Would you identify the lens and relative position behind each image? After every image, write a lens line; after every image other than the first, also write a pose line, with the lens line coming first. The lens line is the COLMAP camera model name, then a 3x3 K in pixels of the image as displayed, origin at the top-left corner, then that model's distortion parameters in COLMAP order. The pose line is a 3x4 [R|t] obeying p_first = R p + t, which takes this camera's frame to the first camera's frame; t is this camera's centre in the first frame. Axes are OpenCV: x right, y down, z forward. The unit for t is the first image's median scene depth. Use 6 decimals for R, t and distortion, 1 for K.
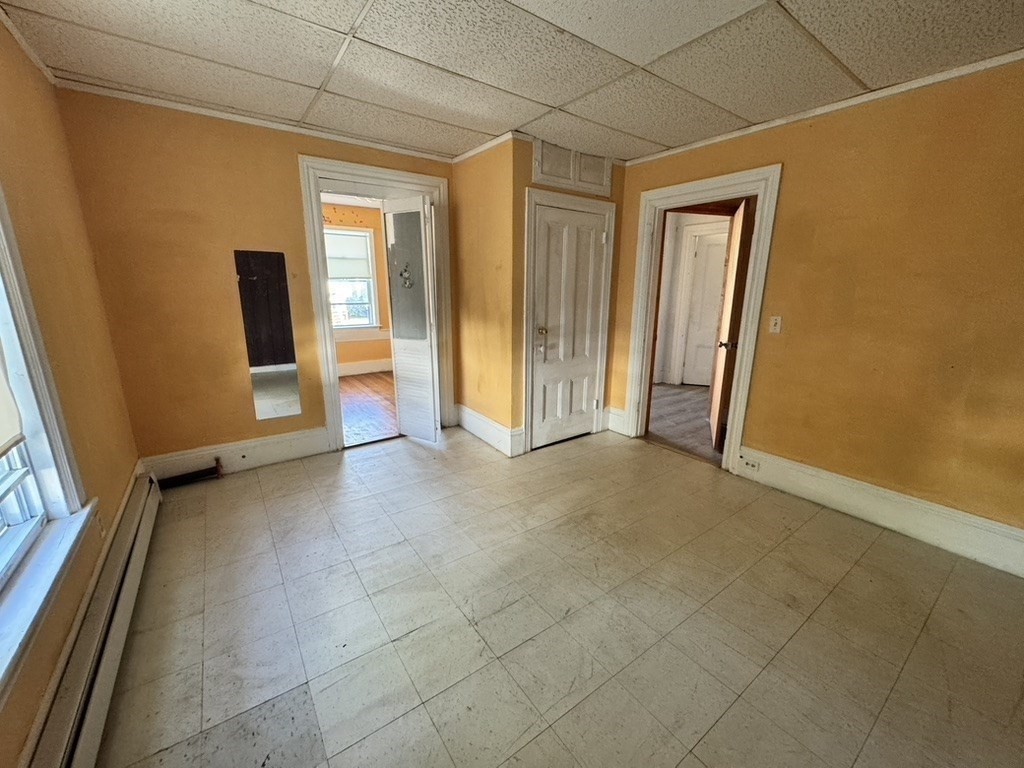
lens RADIAL K [[409.7, 0, 510.5], [0, 409.7, 384.6], [0, 0, 1]] dist [-0.003296, 0.000676]
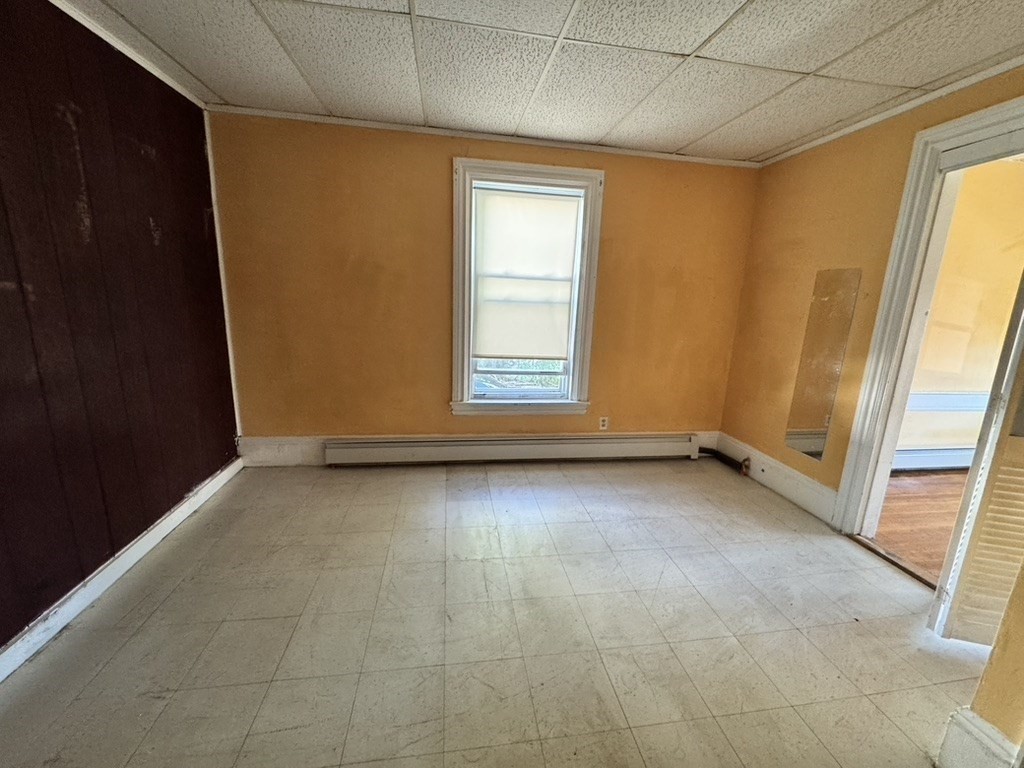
lens RADIAL K [[409.7, 0, 511.1], [0, 409.7, 383.0], [0, 0, 1]] dist [-0.003296, 0.000676]
pose [[-0.451936, 0.166284, -0.876415, 0.544688], [-0.249060, 0.919882, 0.302962, -0.196322], [0.856576, 0.355199, -0.374314, 0.835989]]
